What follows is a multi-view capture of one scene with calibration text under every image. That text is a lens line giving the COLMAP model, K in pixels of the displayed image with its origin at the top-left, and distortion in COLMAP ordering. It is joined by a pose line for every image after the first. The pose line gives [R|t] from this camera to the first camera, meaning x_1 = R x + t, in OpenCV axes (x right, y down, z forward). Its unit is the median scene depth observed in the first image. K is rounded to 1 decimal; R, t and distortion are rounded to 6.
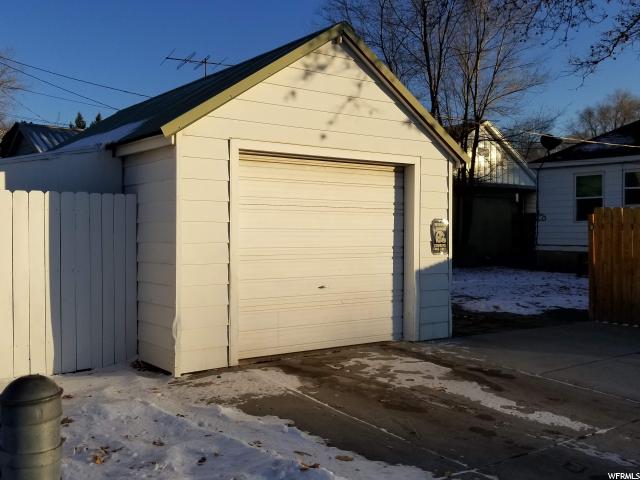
lens RADIAL K [[653.5, 0, 323.2], [0, 653.5, 240.2], [0, 0, 1]] dist [0.042396, 0.000000]
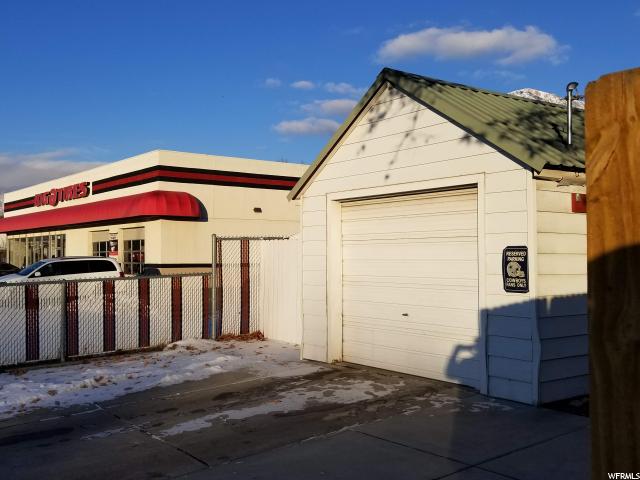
lens RADIAL K [[653.5, 0, 323.8], [0, 653.5, 240.4], [0, 0, 1]] dist [0.042396, 0.000000]
pose [[0.018710, -0.029002, -0.999404, 1.059325], [-0.006979, 0.999551, -0.029136, -0.017029], [0.999801, 0.007520, 0.018499, 0.844193]]
